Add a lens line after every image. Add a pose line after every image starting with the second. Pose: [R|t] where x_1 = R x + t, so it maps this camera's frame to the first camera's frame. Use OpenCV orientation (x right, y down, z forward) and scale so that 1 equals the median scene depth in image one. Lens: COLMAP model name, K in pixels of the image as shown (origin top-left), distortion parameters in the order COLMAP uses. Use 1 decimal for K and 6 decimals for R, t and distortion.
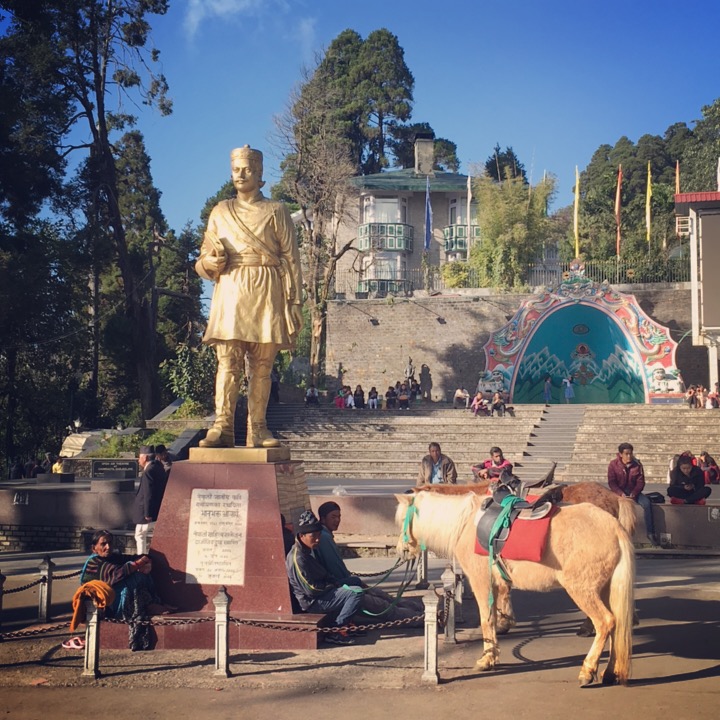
lens RADIAL K [[901.3, 0, 359.9], [0, 901.3, 360.1], [0, 0, 1]] dist [0.031780, 0.000000]
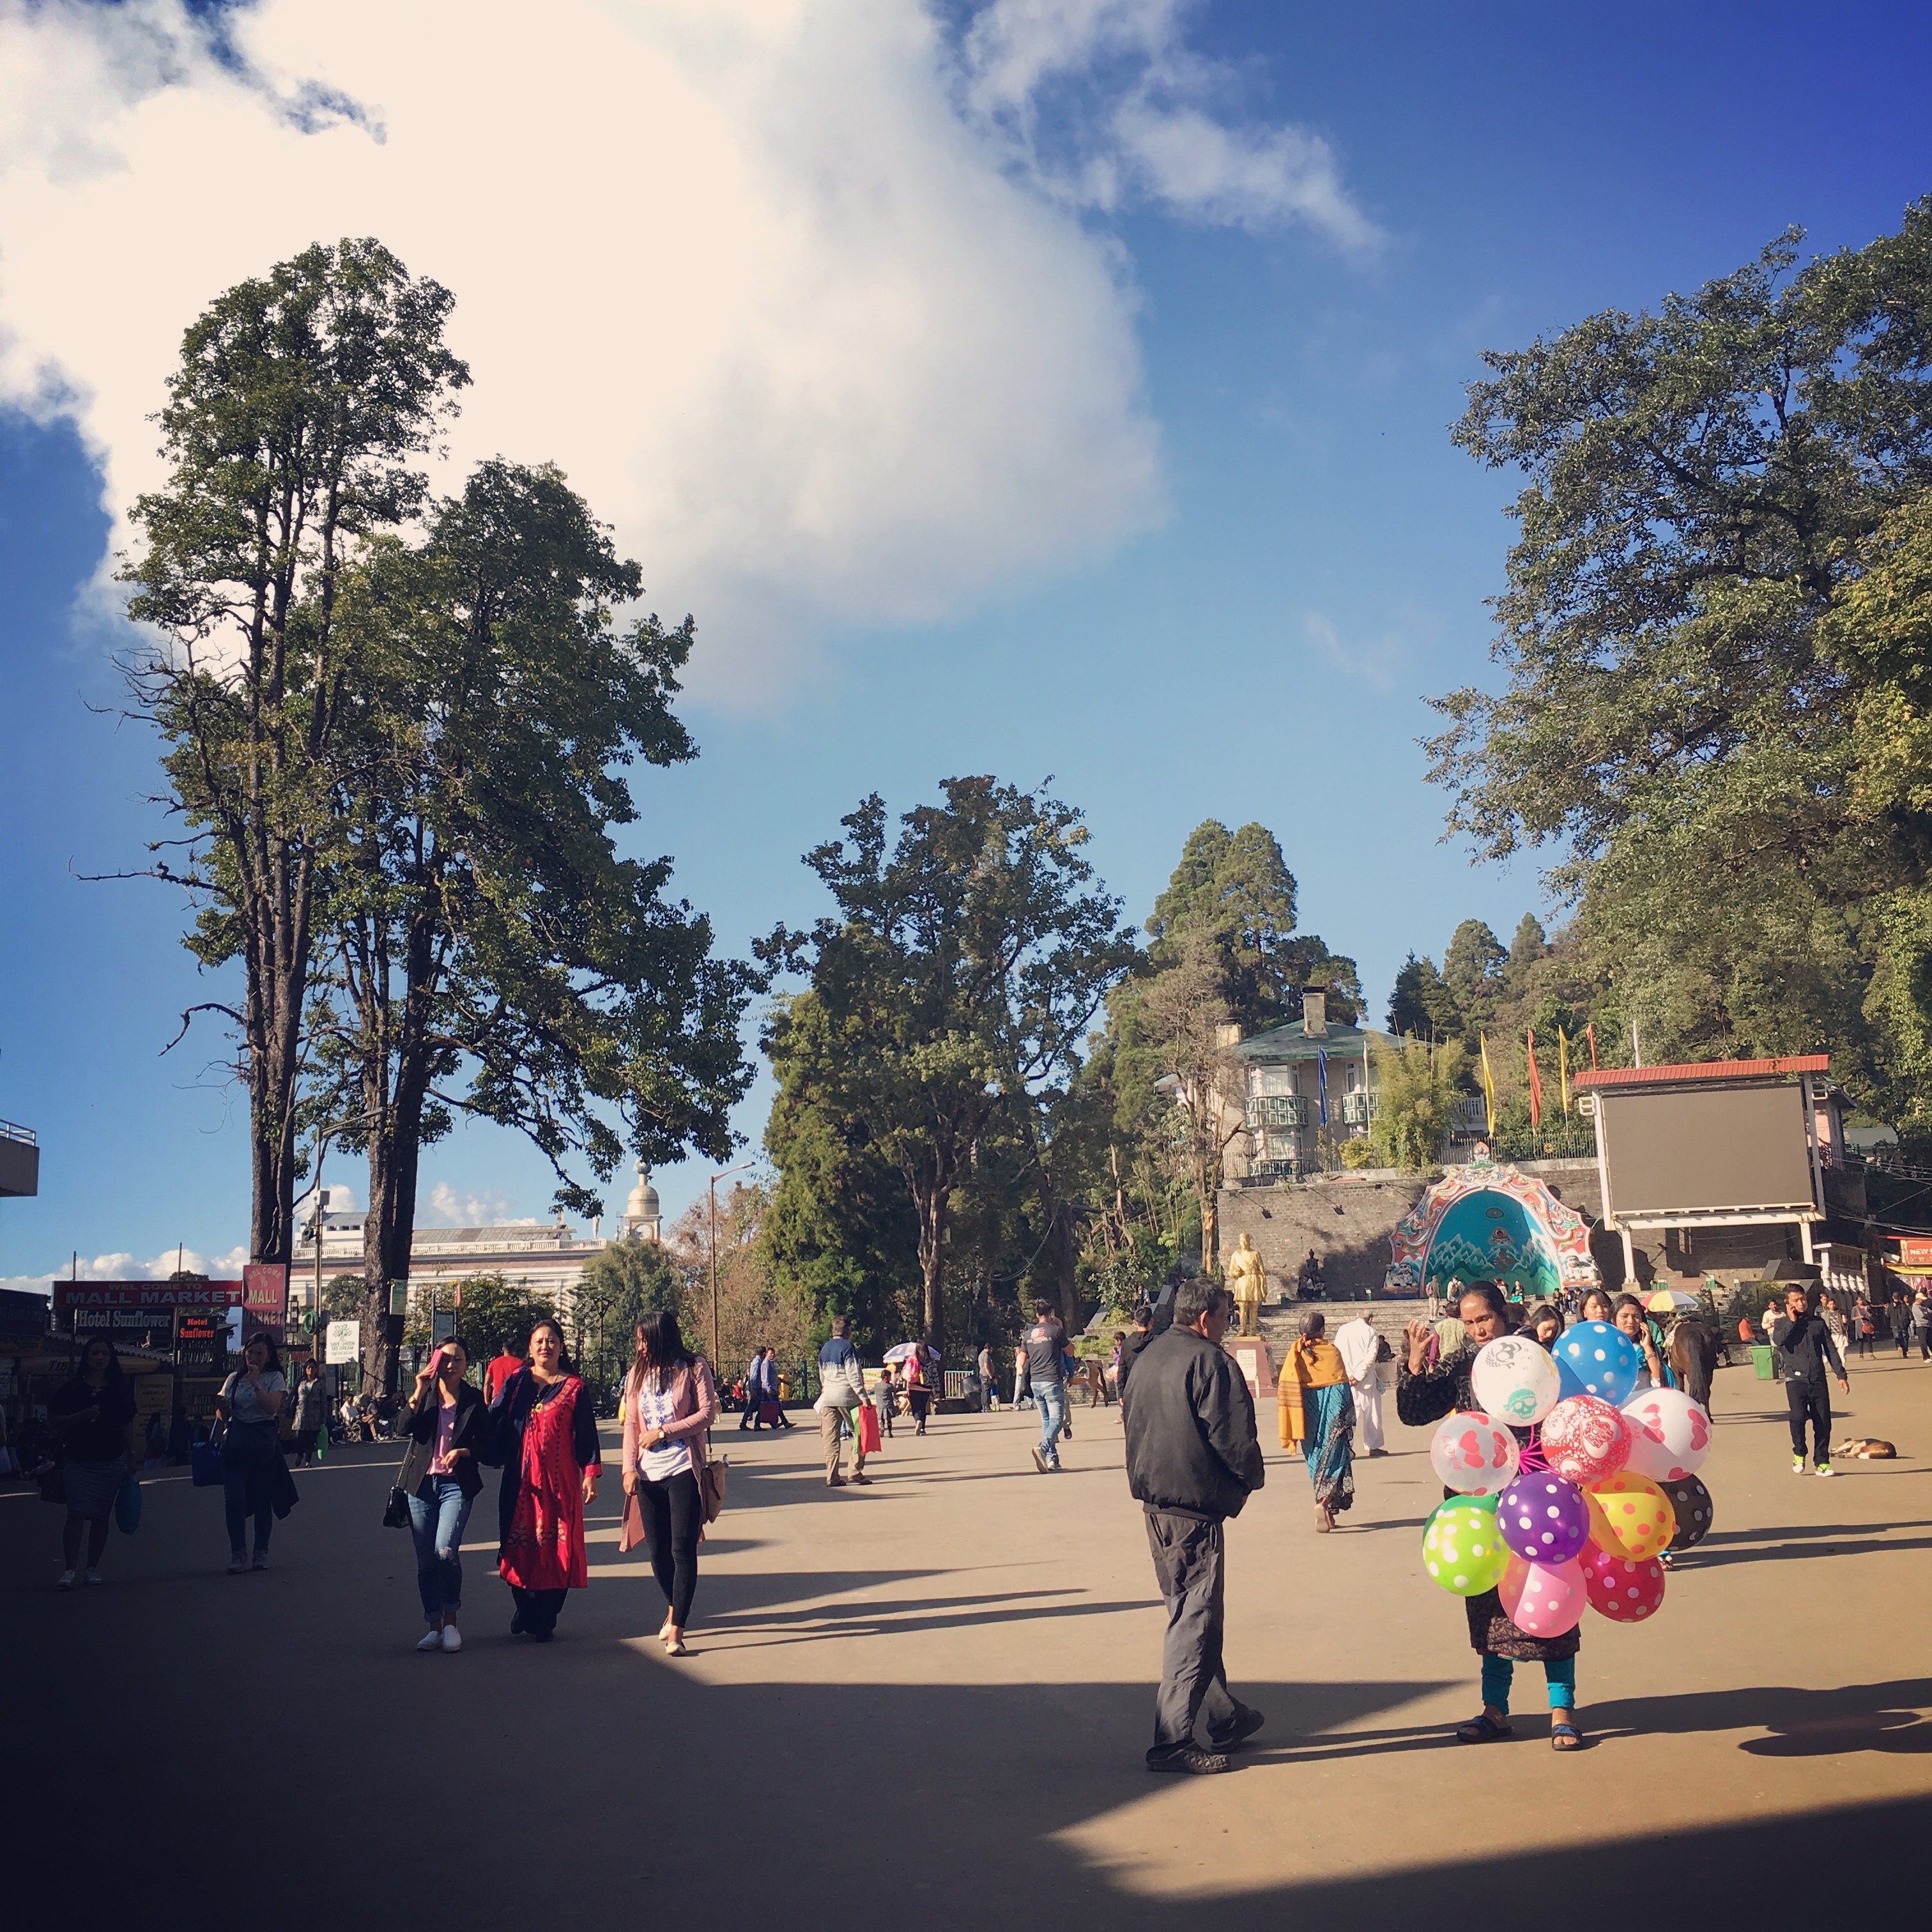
lens RADIAL K [[1916.1, 0, 967.0], [0, 1916.1, 958.7], [0, 0, 1]] dist [-0.016617, 0.000000]
pose [[0.991075, -0.055798, -0.121068, -0.040087], [0.041122, 0.991861, -0.120506, -0.075893], [0.126807, 0.114452, 0.985302, -1.002851]]
